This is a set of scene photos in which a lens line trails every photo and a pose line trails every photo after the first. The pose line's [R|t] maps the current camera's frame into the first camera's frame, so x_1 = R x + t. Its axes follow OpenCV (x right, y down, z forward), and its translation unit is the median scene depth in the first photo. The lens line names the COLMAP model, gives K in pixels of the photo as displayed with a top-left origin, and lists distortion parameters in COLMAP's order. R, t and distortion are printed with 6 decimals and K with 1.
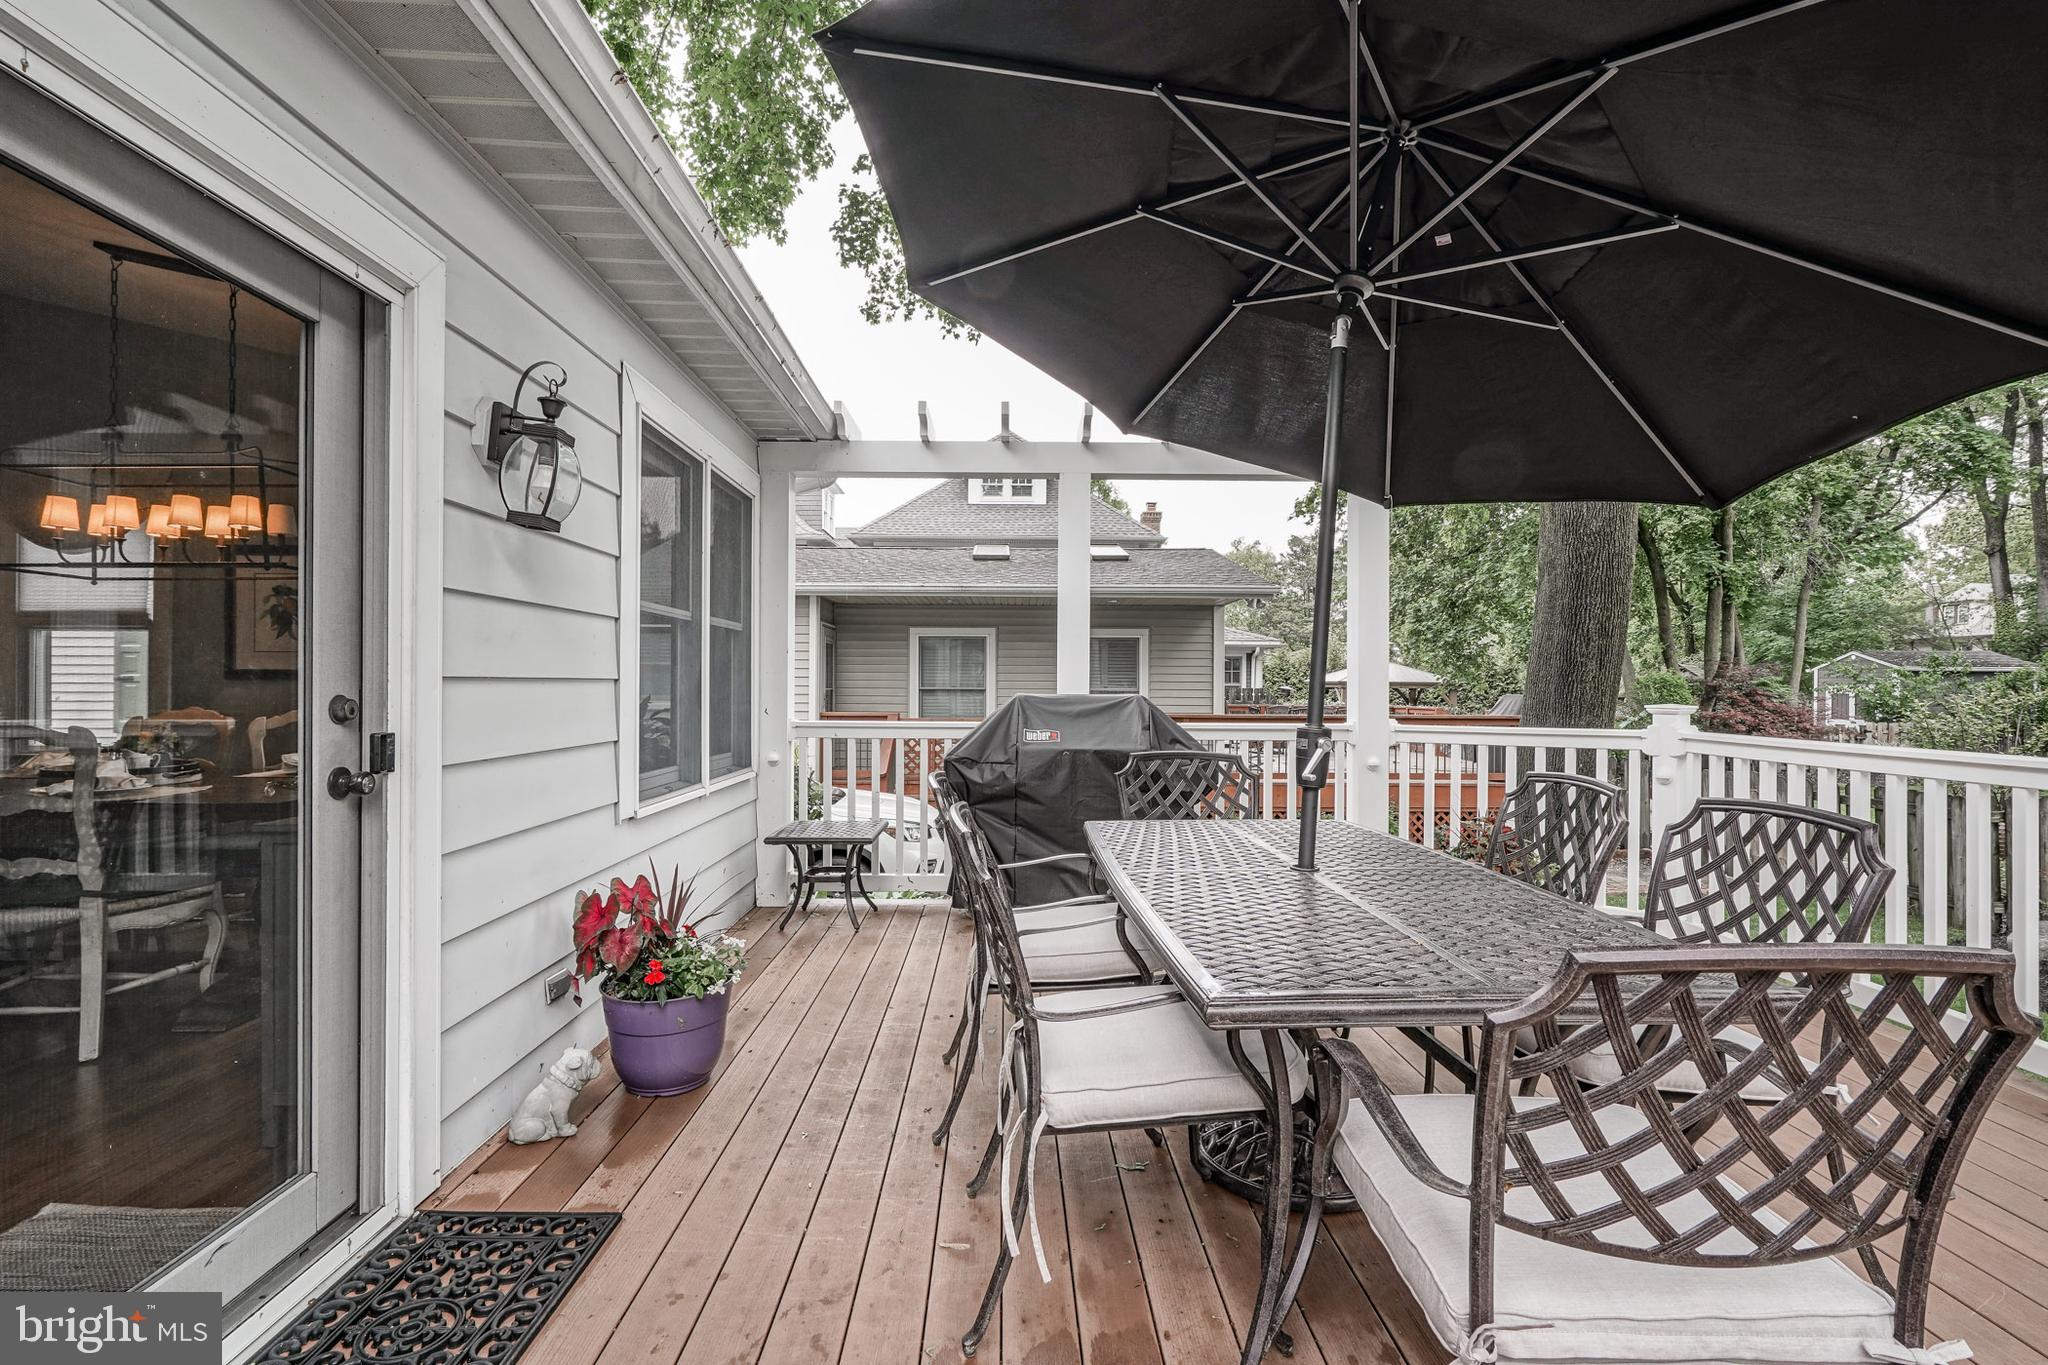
lens RADIAL K [[932.9, 0, 1024.0], [0, 932.9, 682.5], [0, 0, 1]] dist [0.001480, 0.000469]
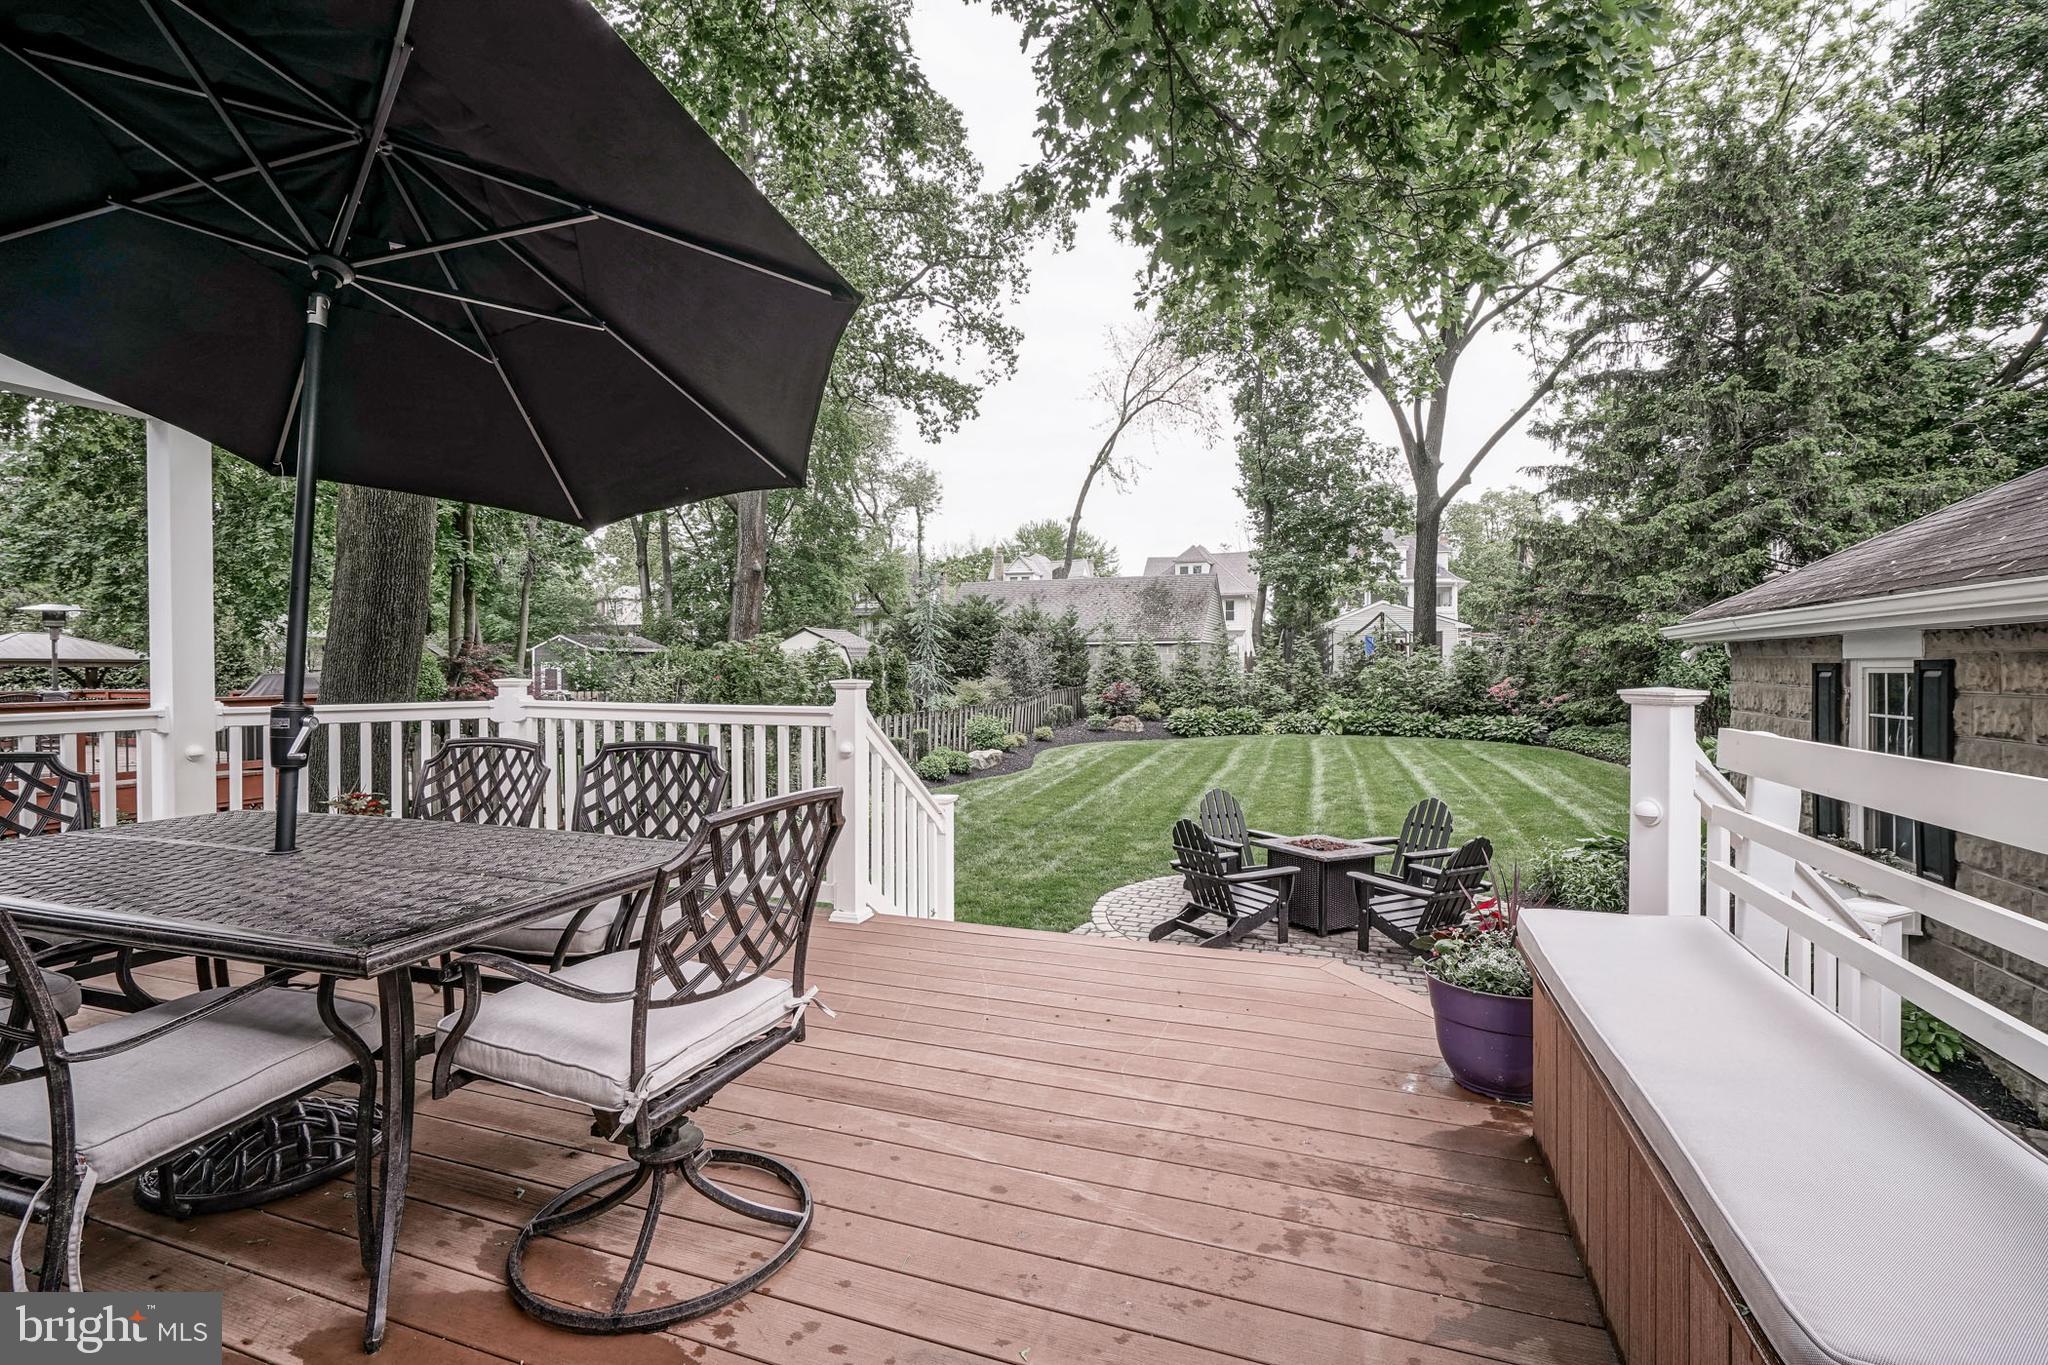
lens RADIAL K [[932.9, 0, 1024.0], [0, 932.9, 682.5], [0, 0, 1]] dist [0.001480, 0.000469]
pose [[0.351277, -0.022954, 0.935990, -0.330423], [0.000113, 0.999700, 0.024474, -0.000760], [-0.936272, -0.008491, 0.351174, -0.059621]]
